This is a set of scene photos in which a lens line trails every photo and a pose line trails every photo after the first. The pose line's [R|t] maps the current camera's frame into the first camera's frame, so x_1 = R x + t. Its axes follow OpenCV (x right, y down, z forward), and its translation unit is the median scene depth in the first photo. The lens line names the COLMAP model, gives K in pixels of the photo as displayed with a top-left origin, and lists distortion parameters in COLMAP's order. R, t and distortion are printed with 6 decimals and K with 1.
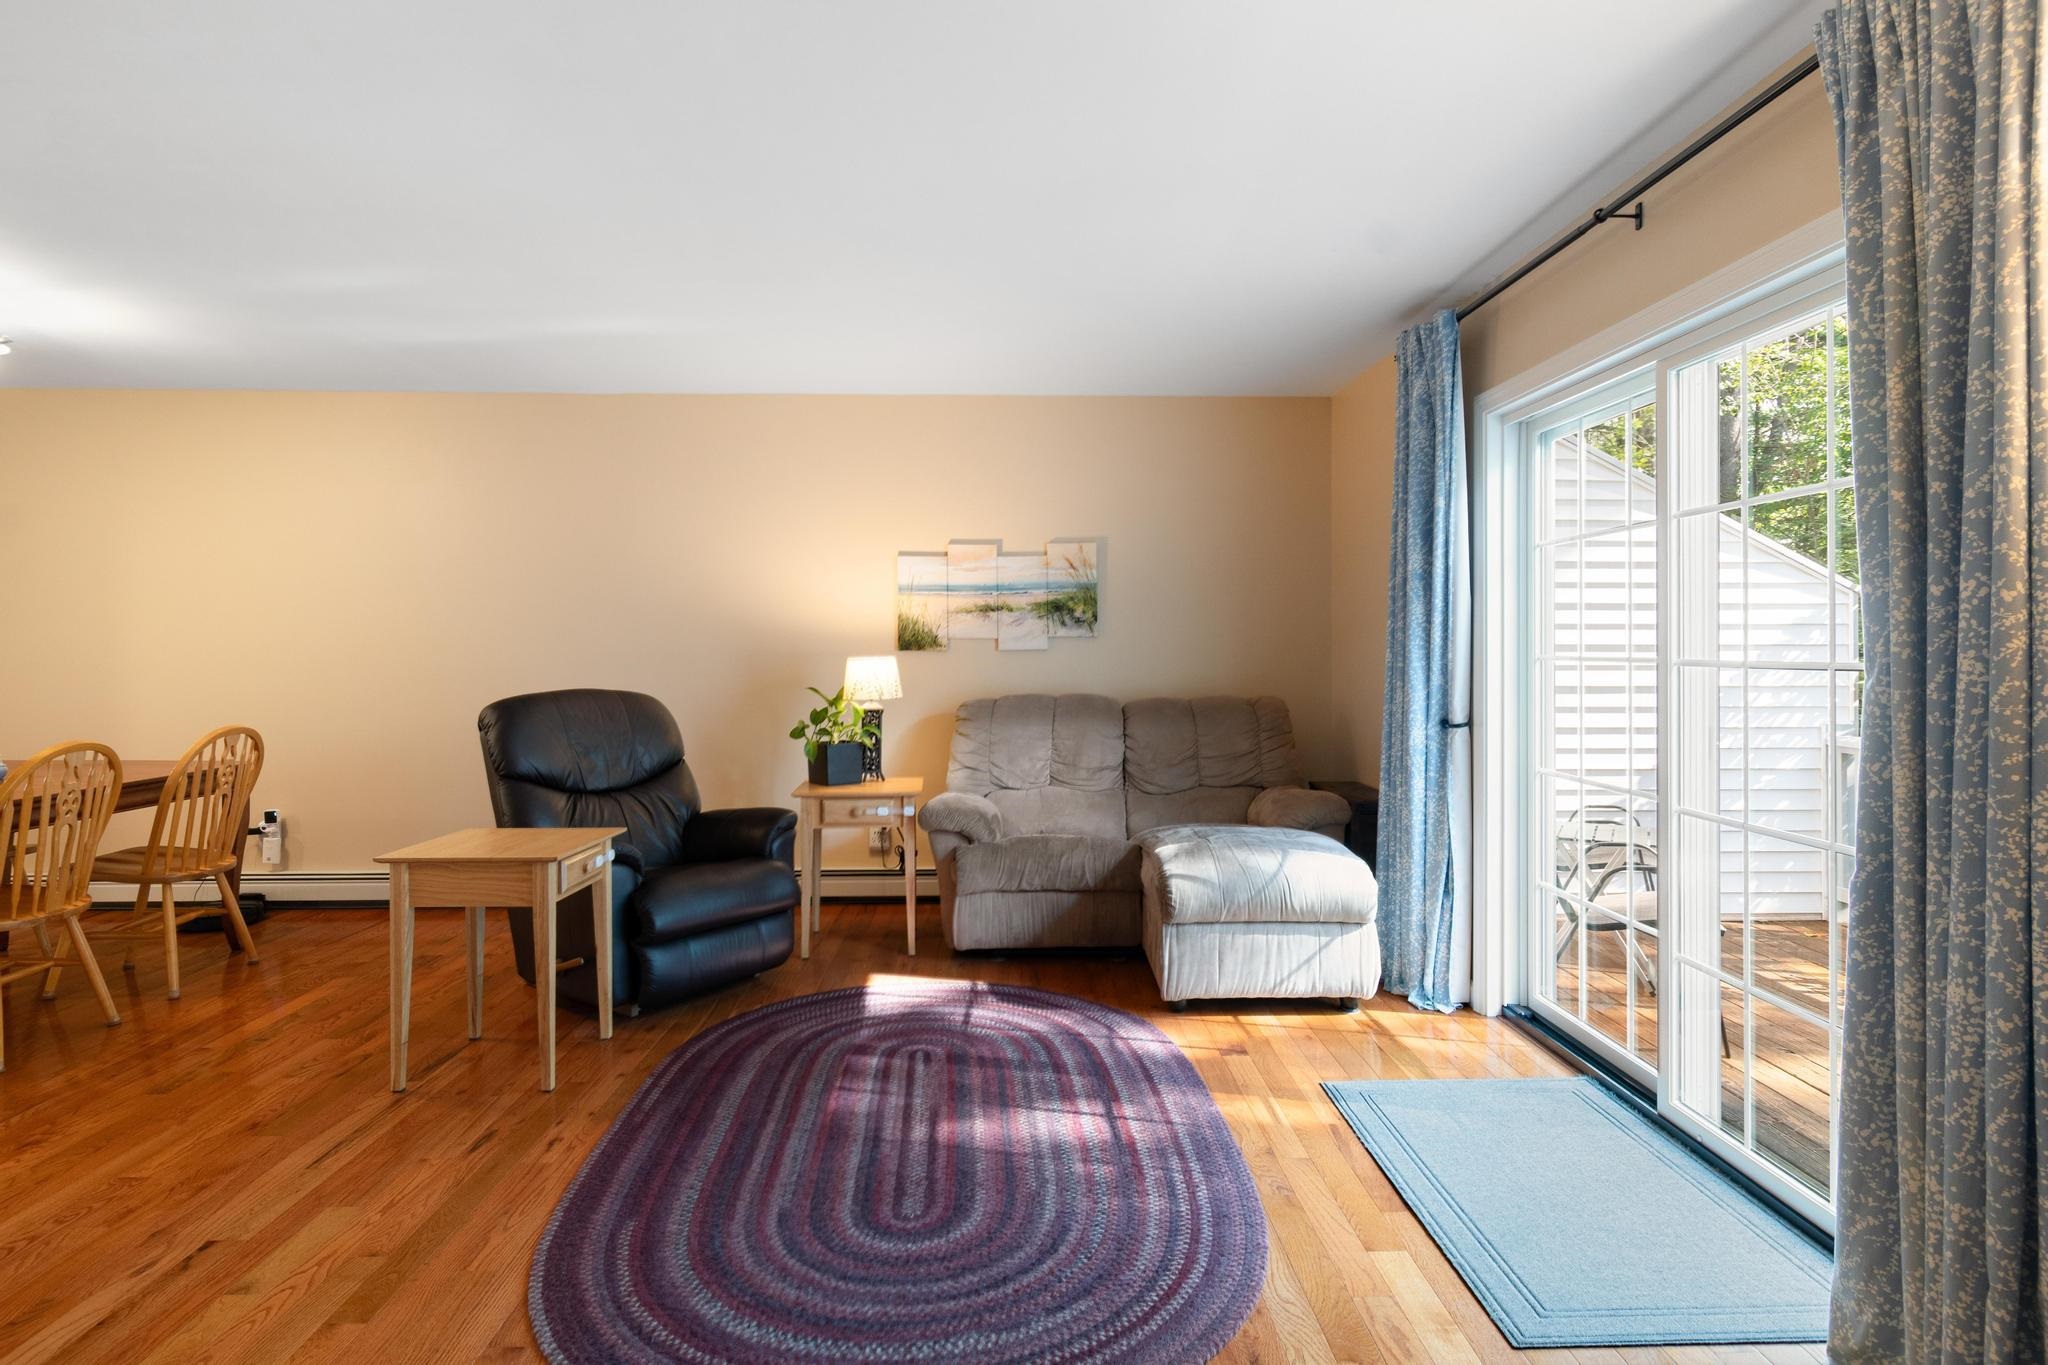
lens RADIAL K [[1093.7, 0, 1020.1], [0, 1093.7, 666.8], [0, 0, 1]] dist [0.002061, 0.001354]
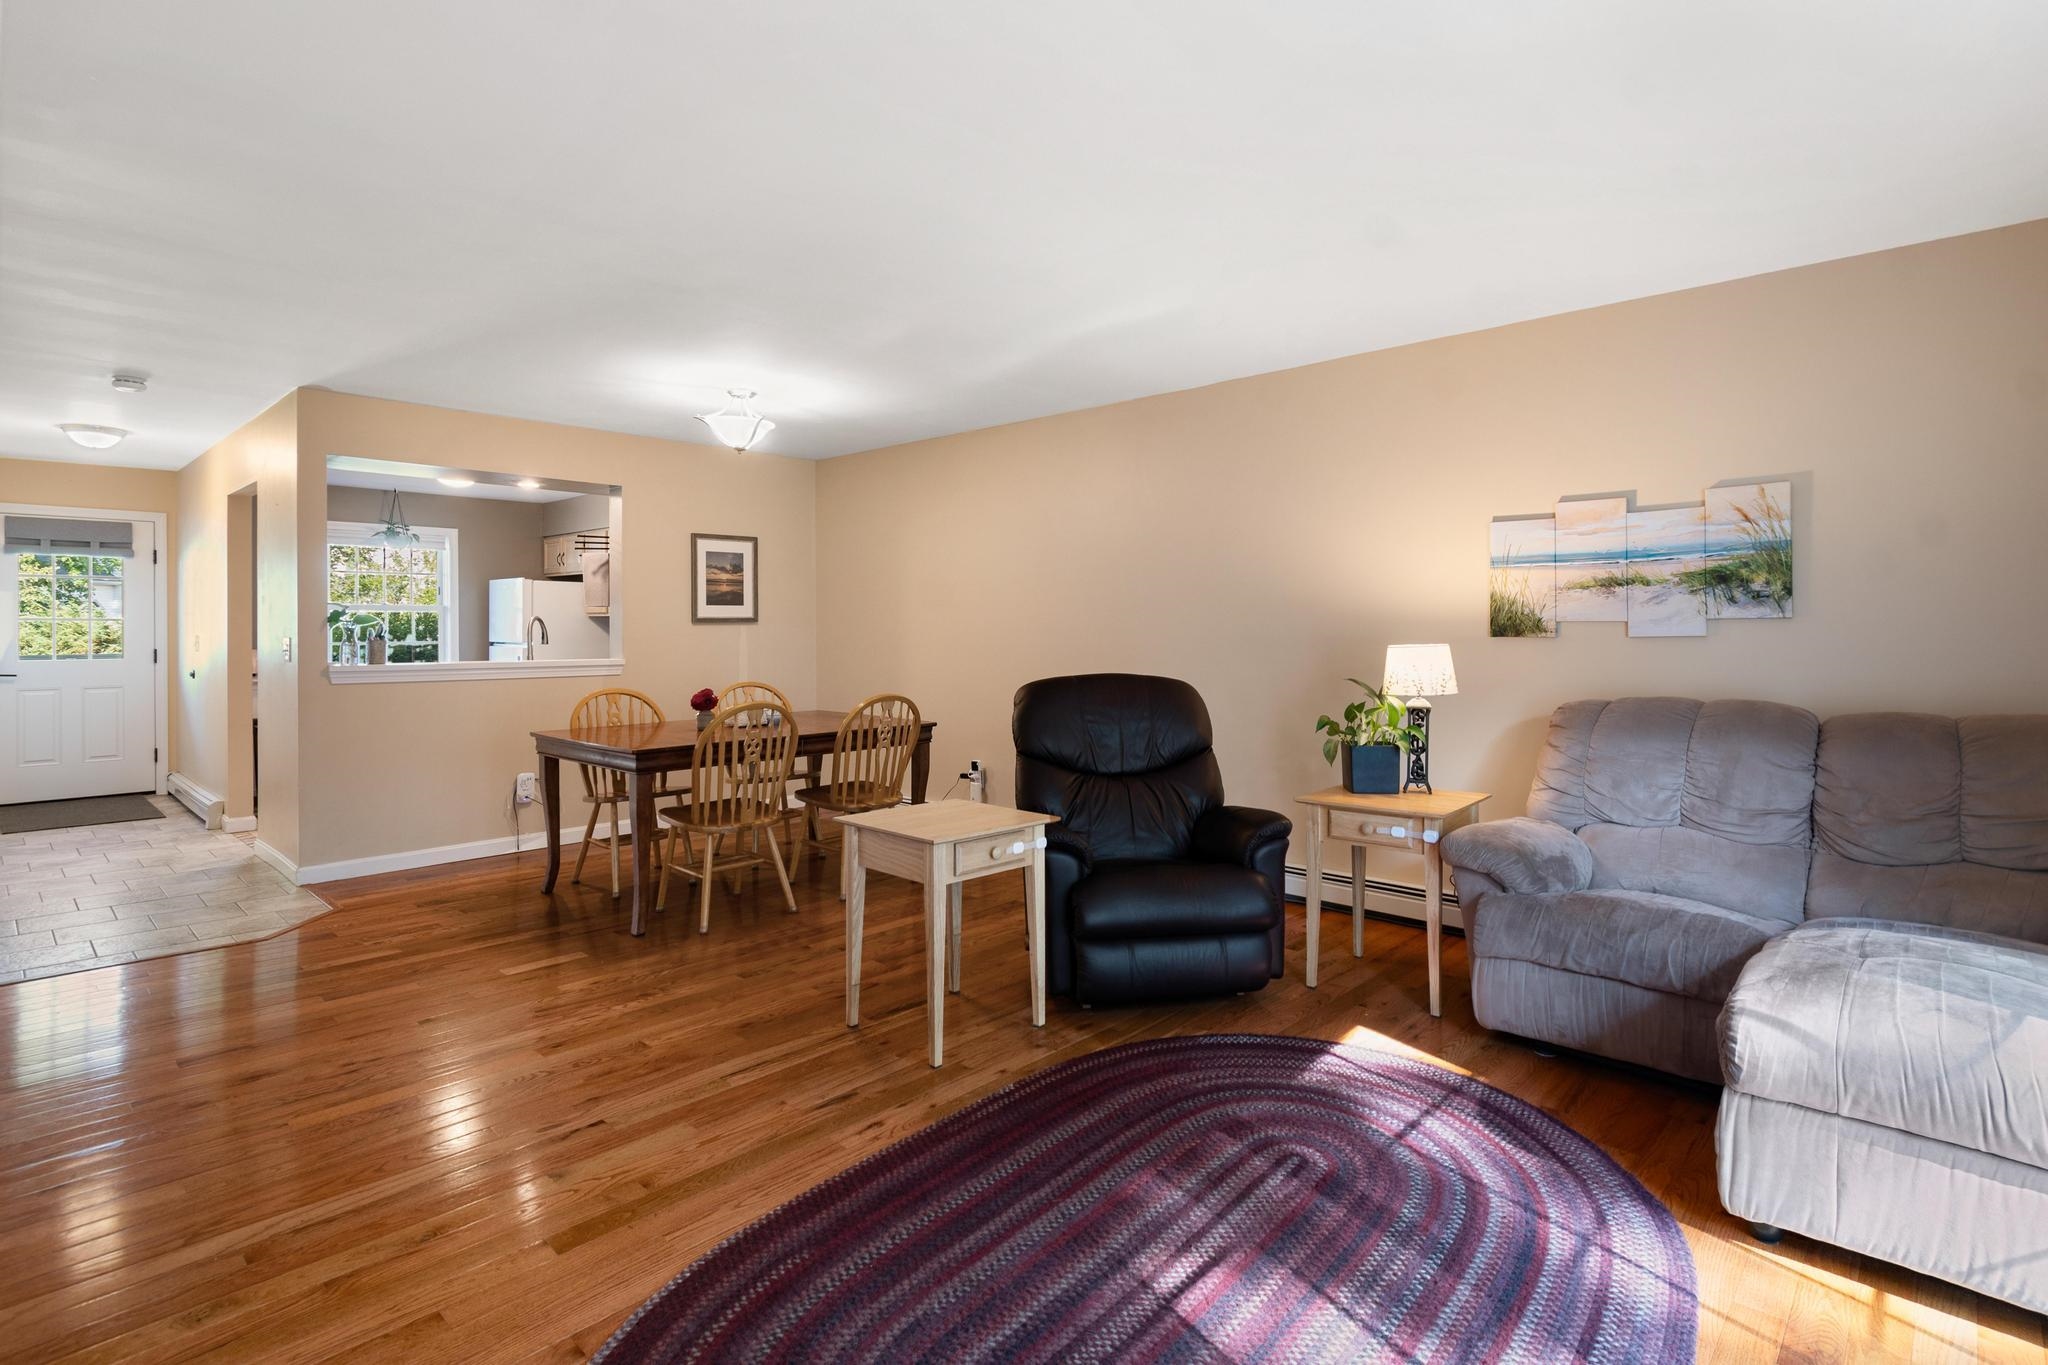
lens RADIAL K [[988.0, 0, 1025.7], [0, 988.0, 646.2], [0, 0, 1]] dist [0.009118, -0.003162]
pose [[0.726053, 0.010144, -0.687564, 0.185912], [-0.011192, 0.999933, 0.002934, -0.007750], [0.687547, 0.005565, 0.726118, 0.266929]]
